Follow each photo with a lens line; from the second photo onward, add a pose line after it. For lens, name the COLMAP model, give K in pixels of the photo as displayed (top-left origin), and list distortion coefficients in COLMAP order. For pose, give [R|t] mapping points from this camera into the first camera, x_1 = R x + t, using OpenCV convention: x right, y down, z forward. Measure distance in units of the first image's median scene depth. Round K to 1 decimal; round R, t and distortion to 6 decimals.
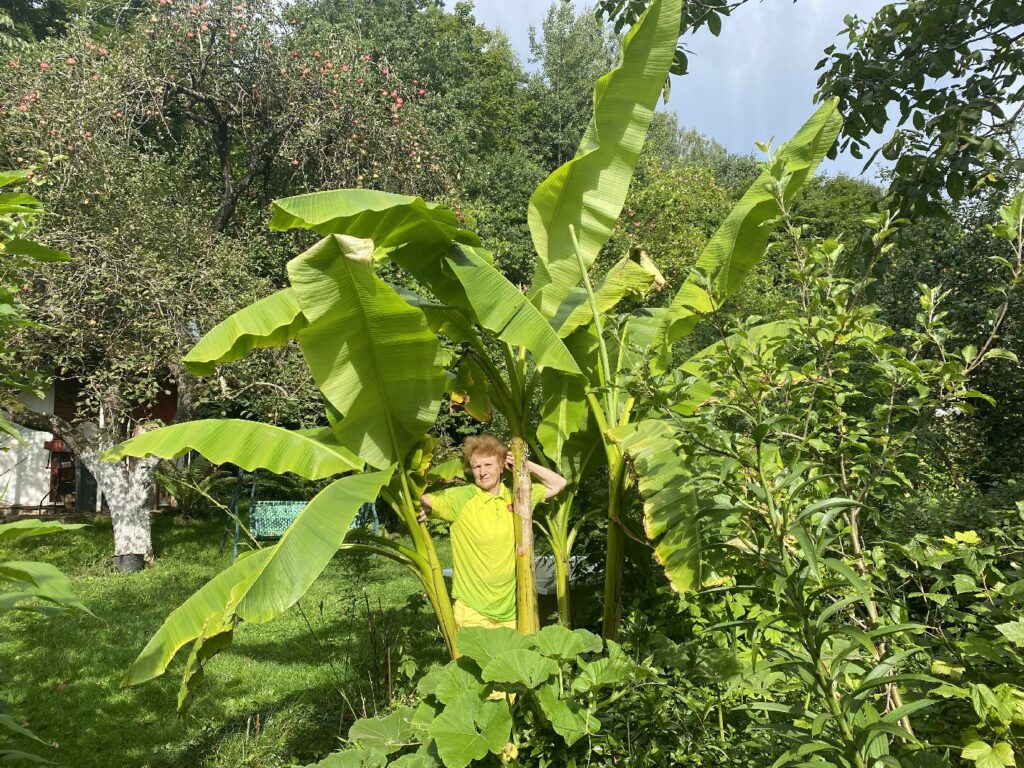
lens RADIAL K [[703.5, 0, 512.0], [0, 703.5, 384.0], [0, 0, 1]] dist [0.055073, -0.082160]
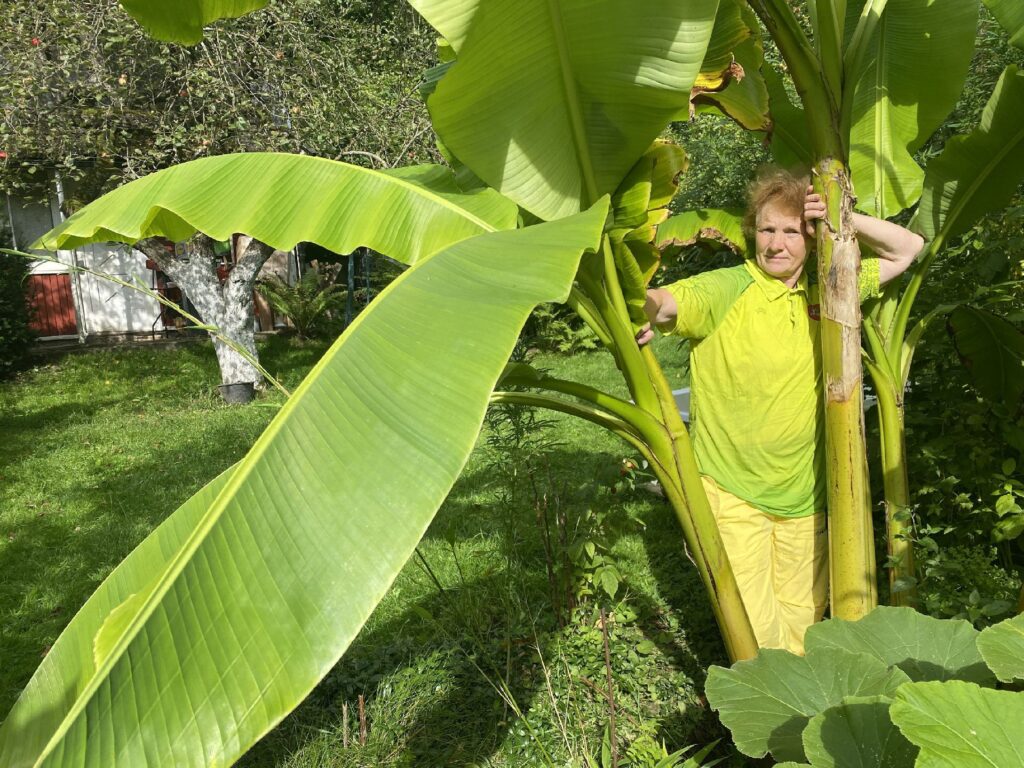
lens RADIAL K [[795.2, 0, 512.0], [0, 795.2, 384.0], [0, 0, 1]] dist [0.038650, -0.004003]
pose [[0.982679, -0.021390, -0.184079, -0.033913], [0.067314, 0.966670, 0.247018, 0.023930], [0.172660, -0.255130, 0.951366, 0.134780]]
